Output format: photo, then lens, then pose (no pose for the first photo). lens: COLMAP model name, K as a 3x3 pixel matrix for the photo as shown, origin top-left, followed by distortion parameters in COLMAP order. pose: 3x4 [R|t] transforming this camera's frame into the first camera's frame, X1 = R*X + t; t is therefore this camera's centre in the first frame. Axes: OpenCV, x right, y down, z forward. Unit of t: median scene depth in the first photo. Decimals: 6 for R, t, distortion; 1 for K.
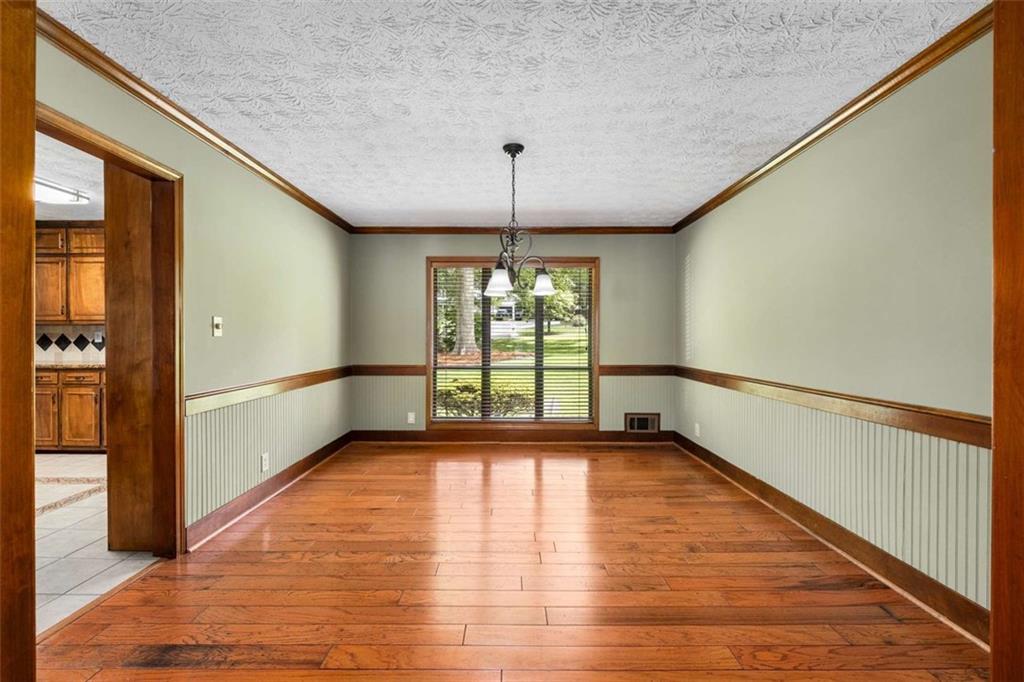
lens RADIAL K [[449.2, 0, 512.0], [0, 449.2, 341.0], [0, 0, 1]] dist [-0.003339, 0.000020]
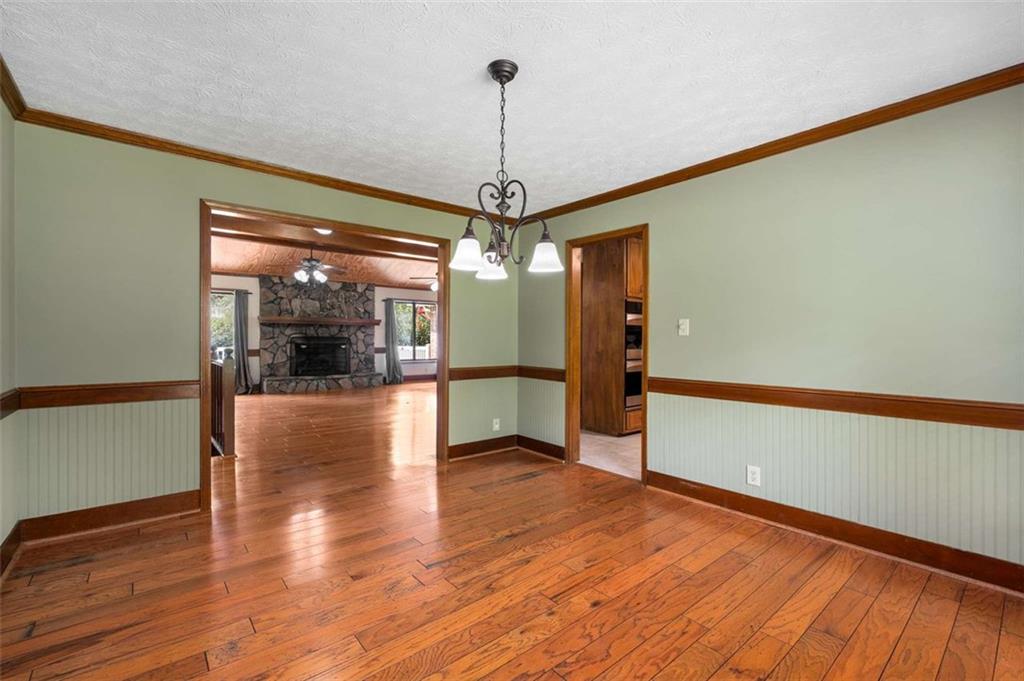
lens RADIAL K [[449.2, 0, 512.0], [0, 449.2, 340.5], [0, 0, 1]] dist [-0.003339, 0.000020]
pose [[-0.769941, 0.000160, -0.638115, 0.535305], [-0.010556, 0.999860, 0.012987, -0.011056], [0.638028, 0.016735, -0.769831, 1.875836]]
